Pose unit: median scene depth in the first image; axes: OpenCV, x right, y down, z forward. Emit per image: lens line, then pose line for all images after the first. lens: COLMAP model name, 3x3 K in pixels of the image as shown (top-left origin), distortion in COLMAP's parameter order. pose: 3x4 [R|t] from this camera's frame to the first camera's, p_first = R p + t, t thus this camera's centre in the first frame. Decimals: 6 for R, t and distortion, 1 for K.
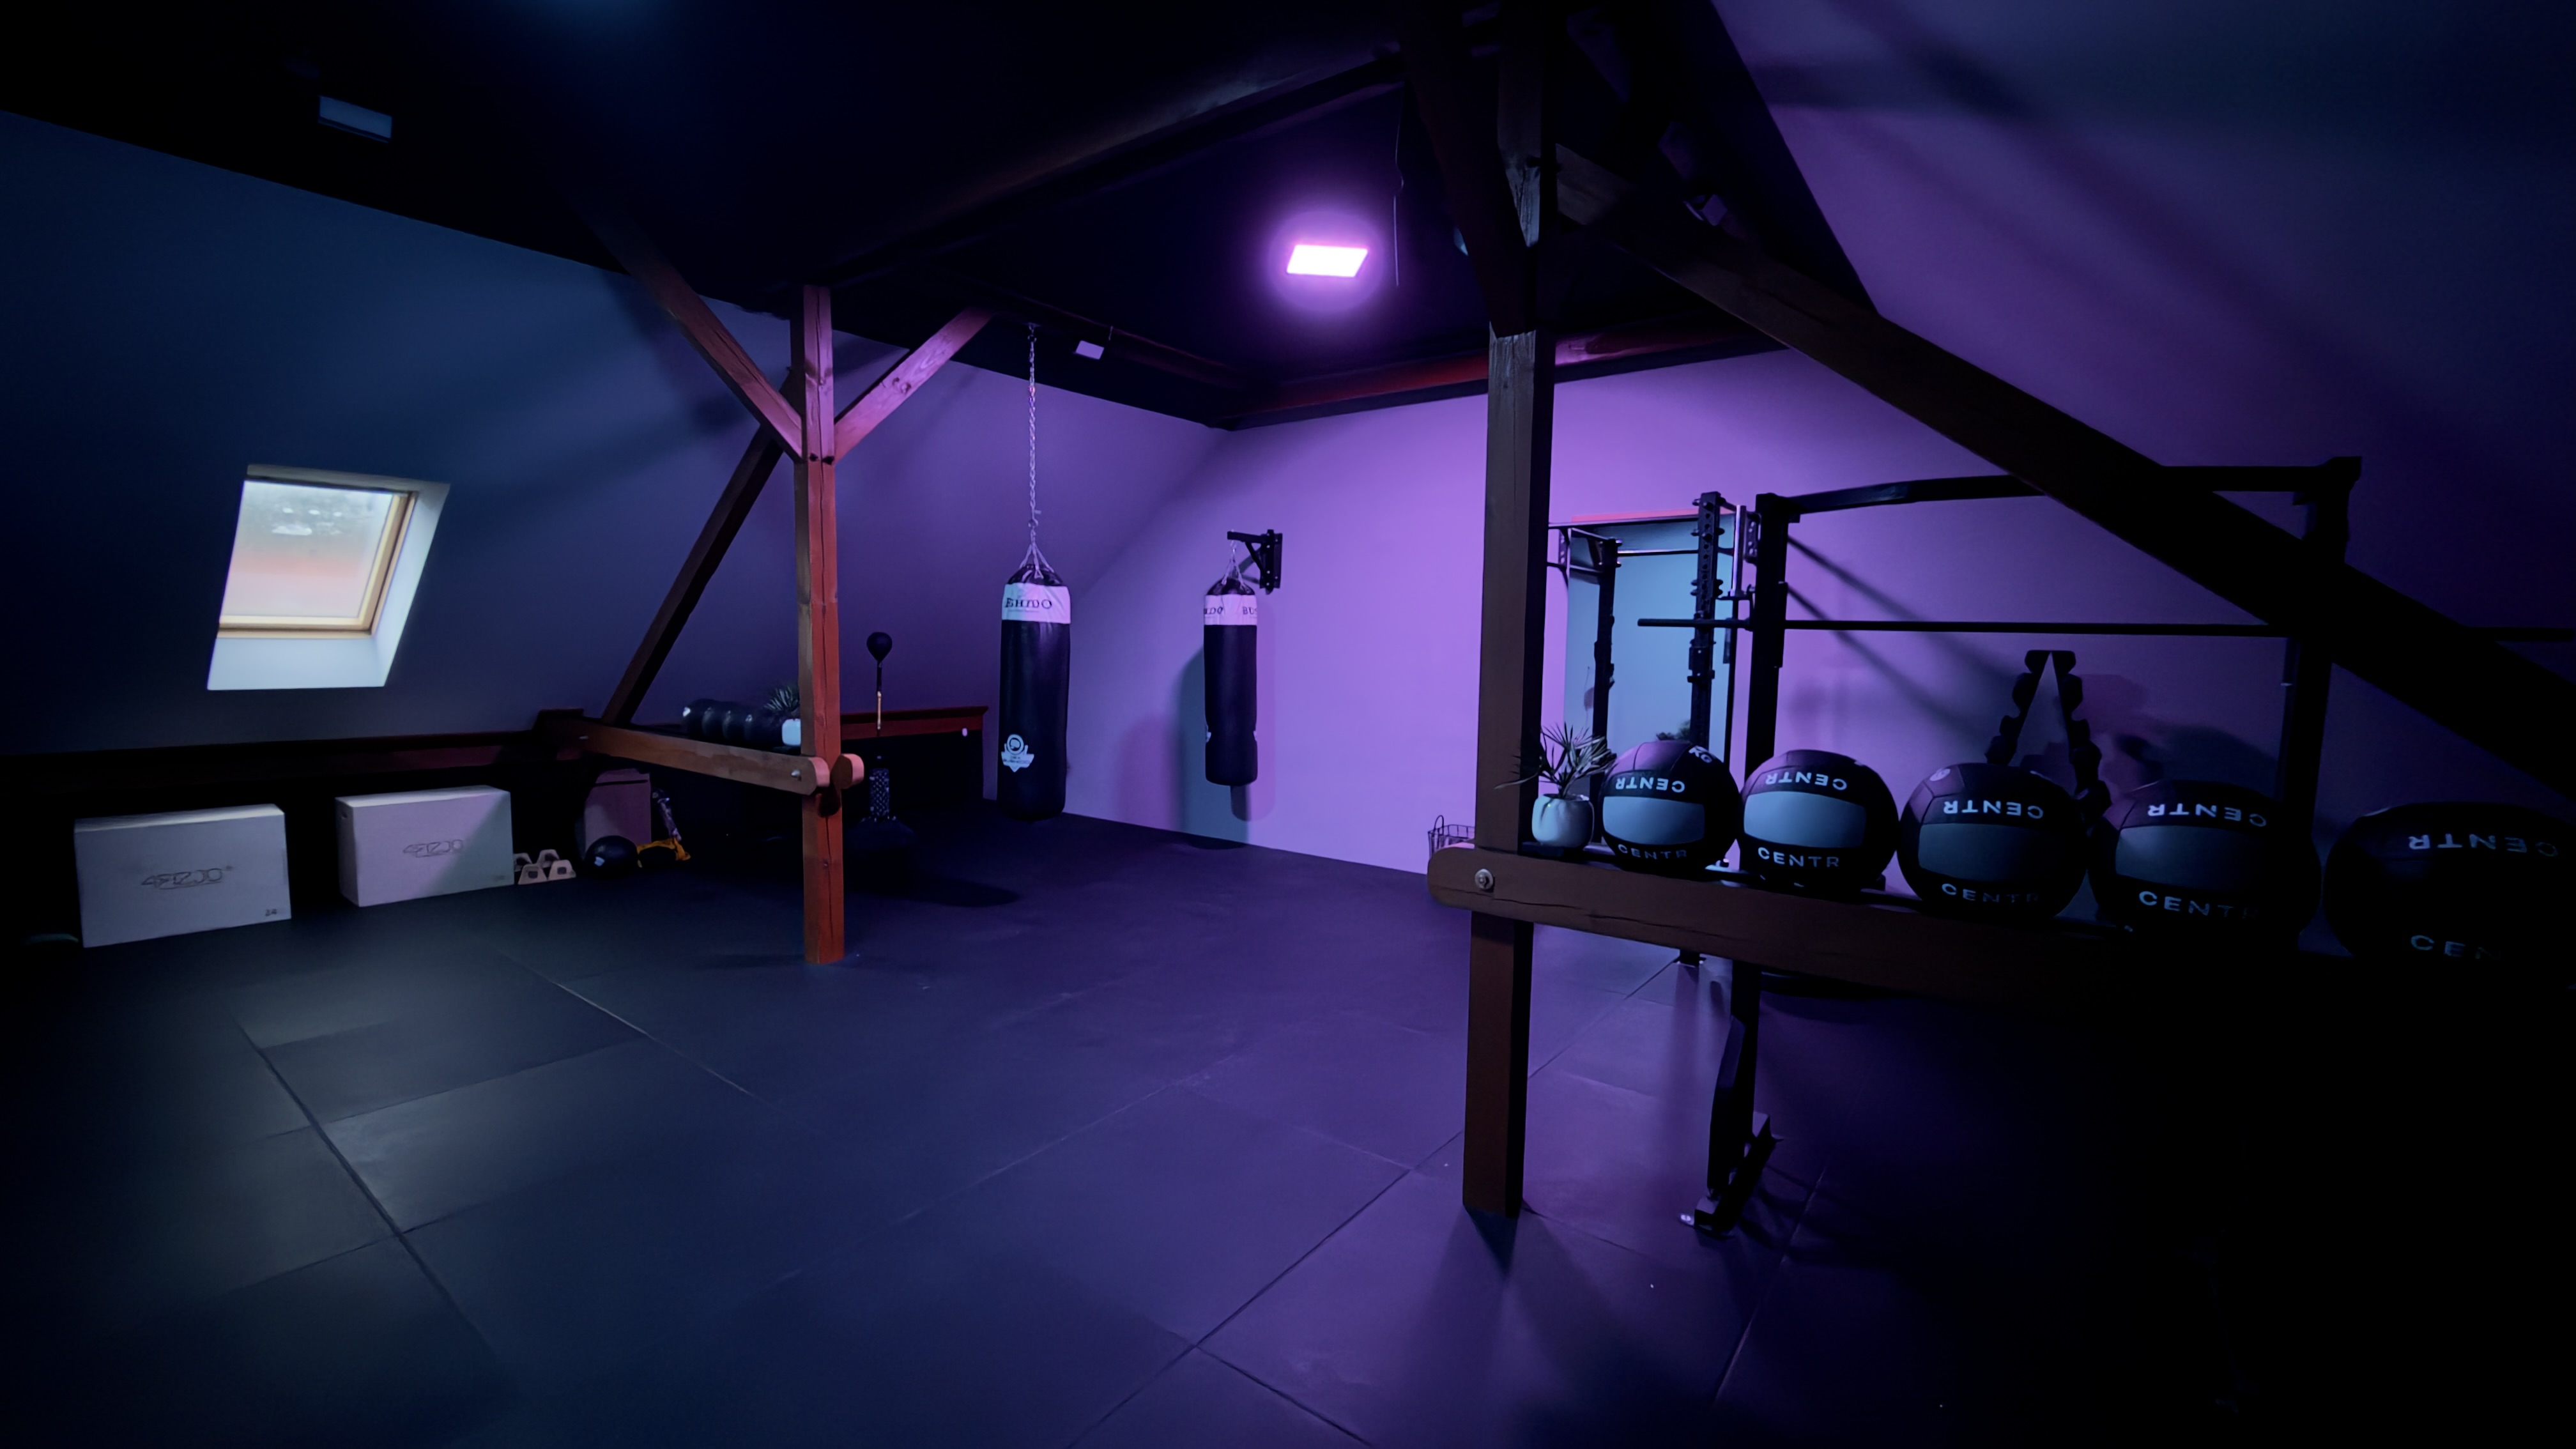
lens RADIAL K [[1007.9, 0, 1296.7], [0, 1007.9, 707.9], [0, 0, 1]] dist [-0.000769, -0.010128]
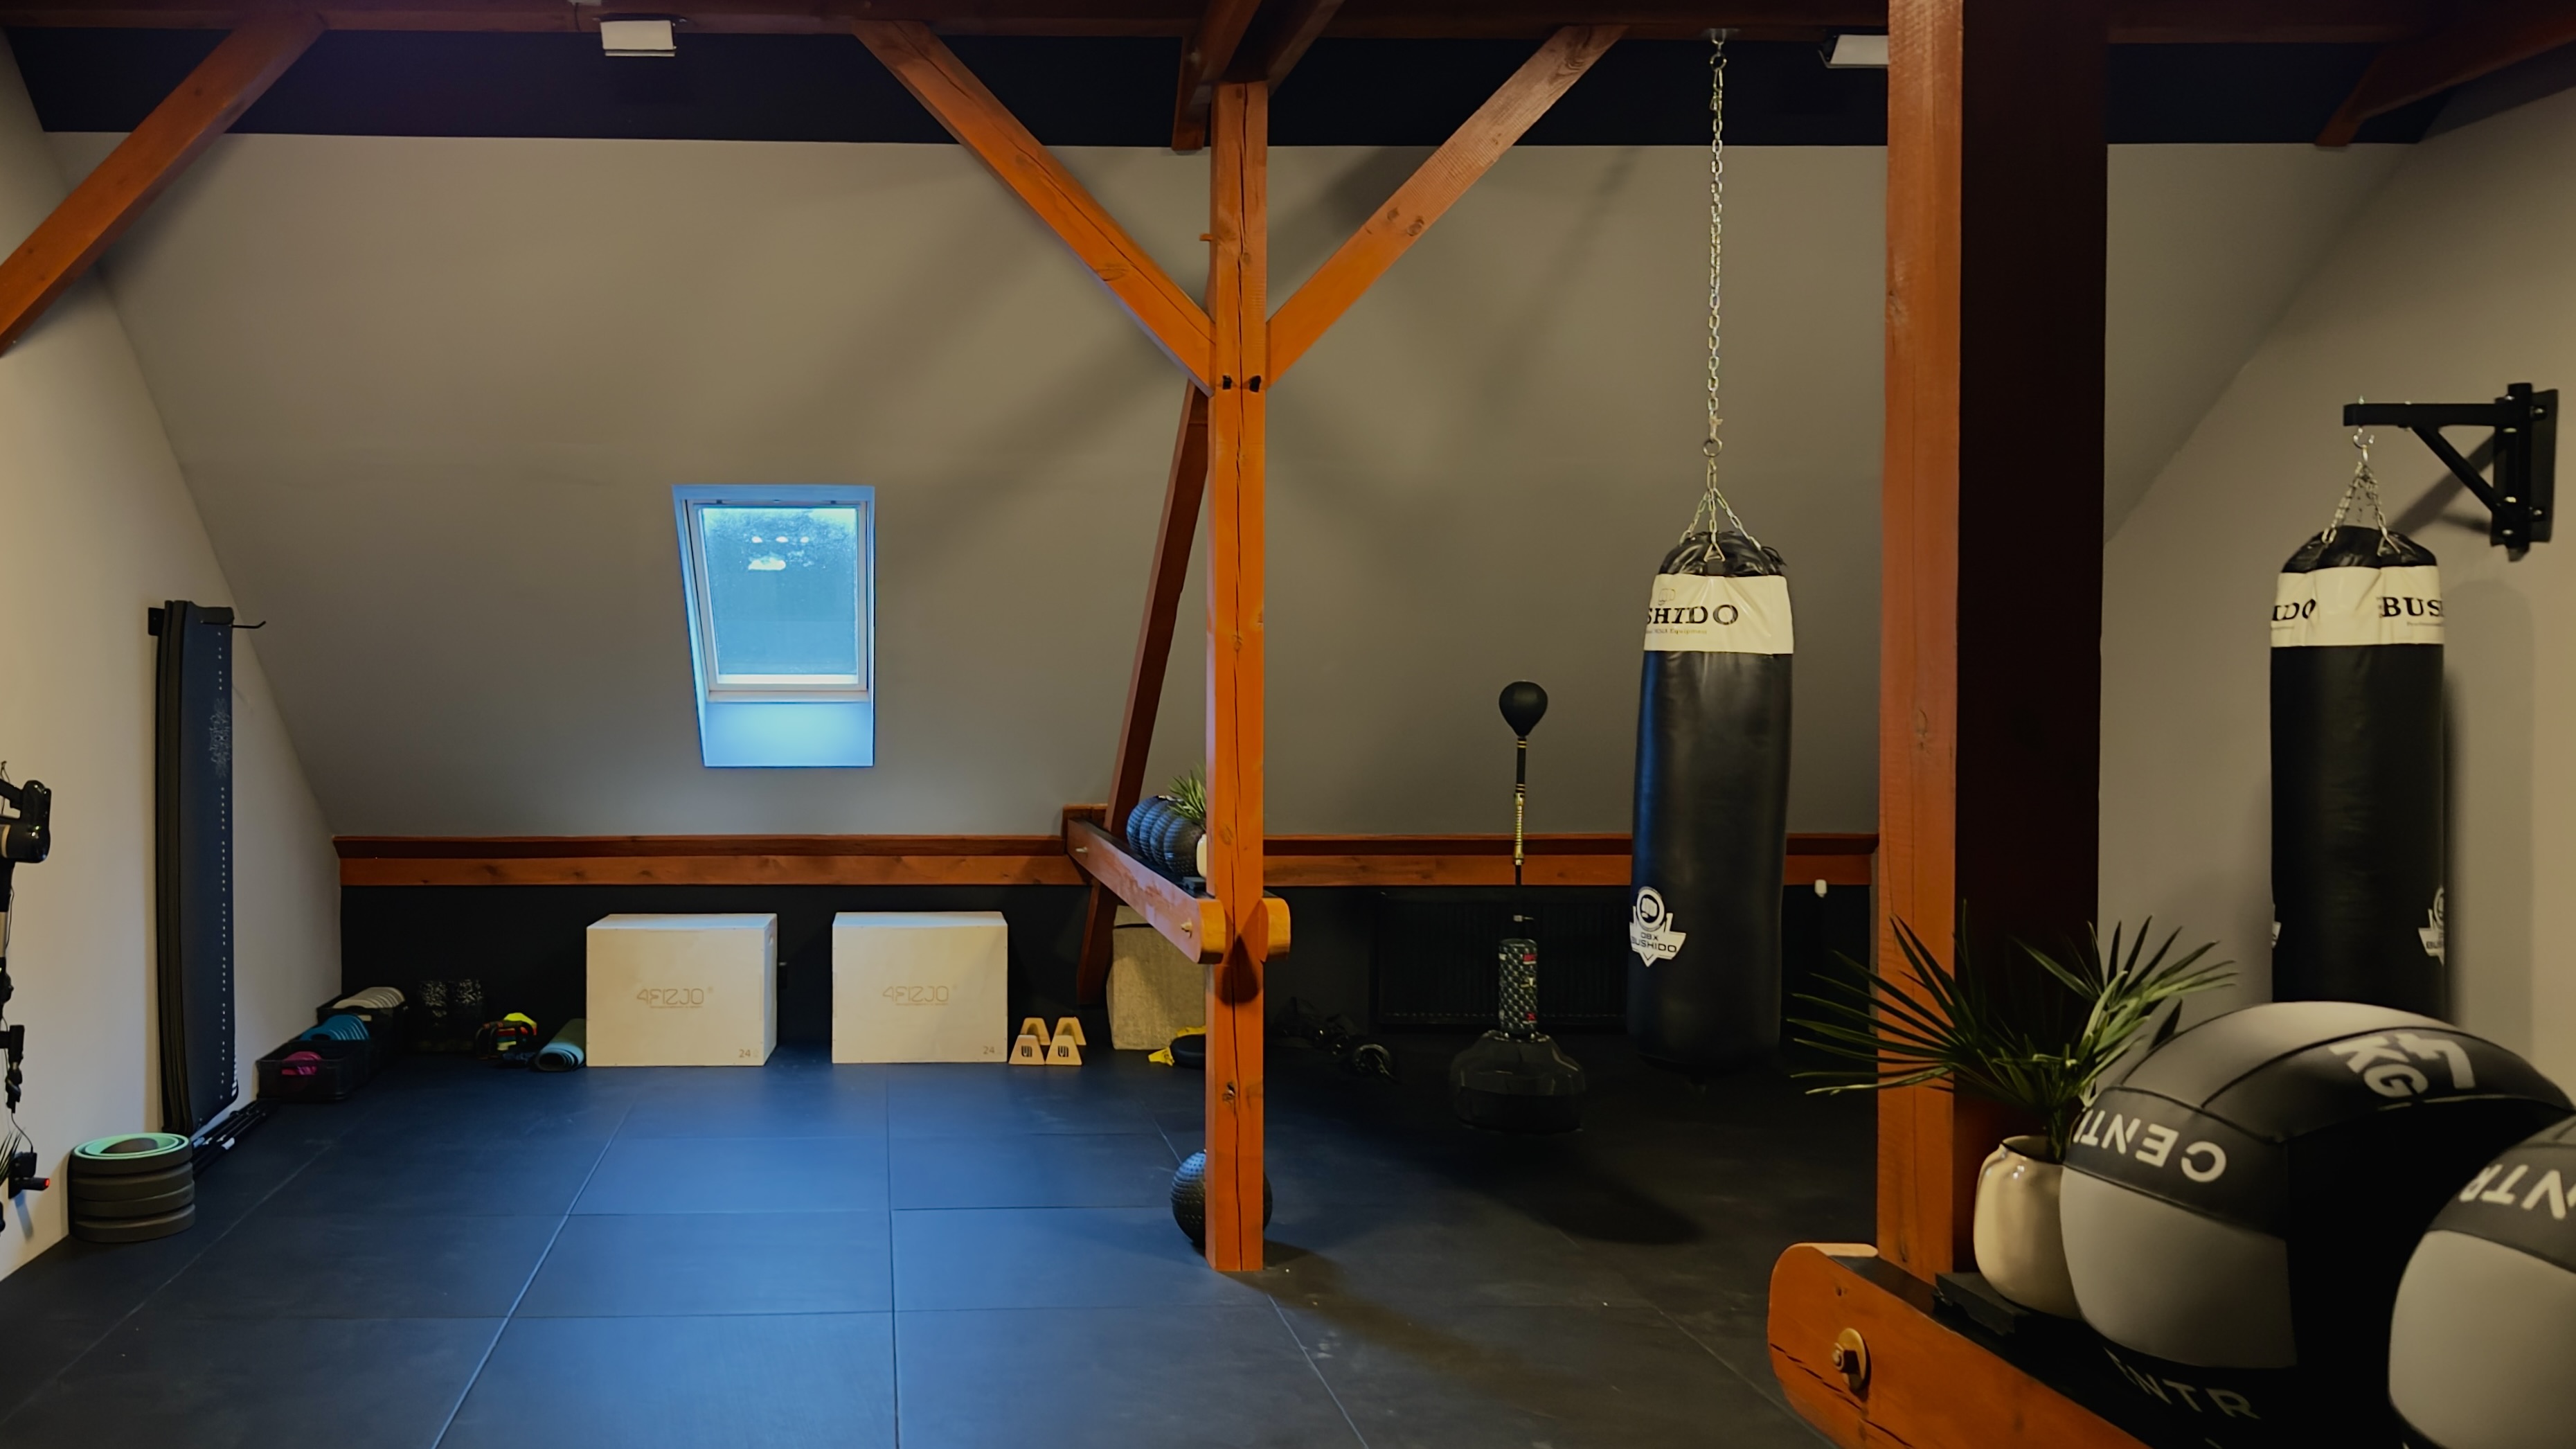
lens RADIAL K [[1945.7, 0, 932.4], [0, 1945.7, 731.3], [0, 0, 1]] dist [0.080748, -0.118864]
pose [[0.615003, 0.001409, -0.788523, 0.245255], [-0.042482, 0.998605, -0.031349, -0.004455], [0.787379, 0.052778, 0.614206, 0.149670]]
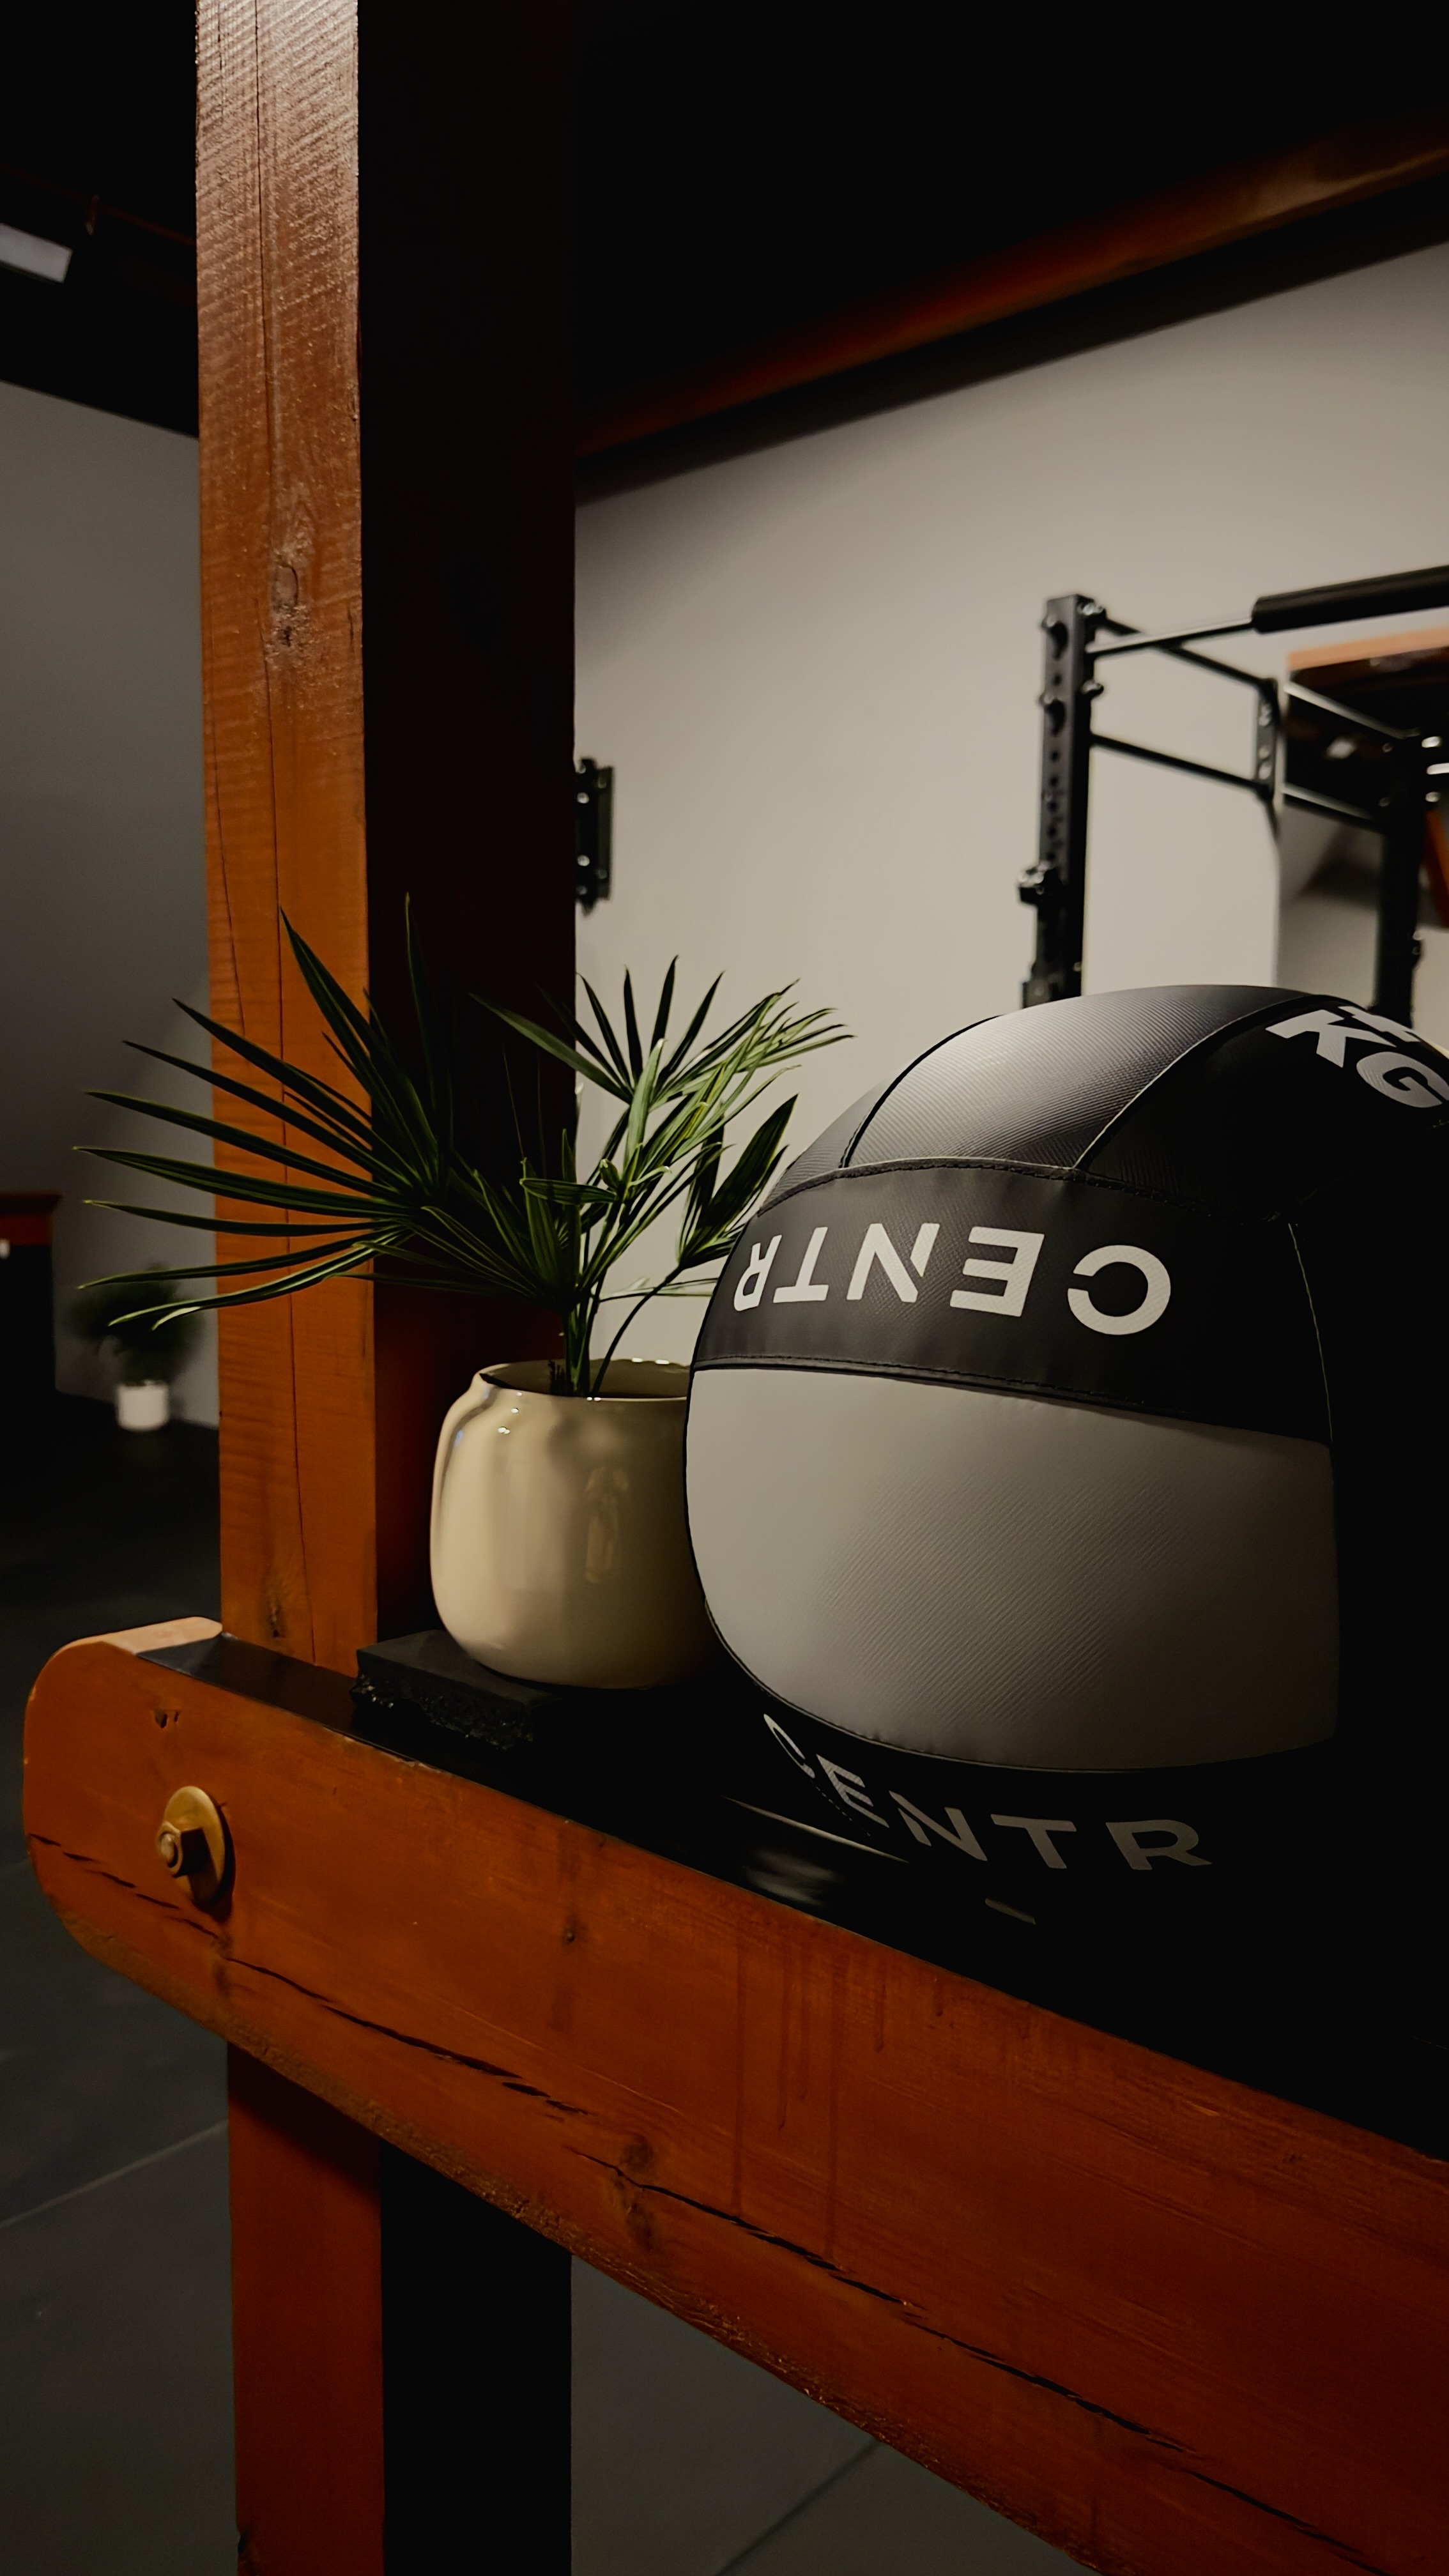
lens RADIAL K [[1808.7, 0, 724.5], [0, 1808.7, 1288.0], [0, 0, 1]] dist [0.184483, -0.585920]
pose [[0.994848, 0.005375, -0.101240, 0.145176], [-0.002579, 0.999612, 0.027735, 0.029775], [0.101350, -0.027331, 0.994475, 0.320828]]
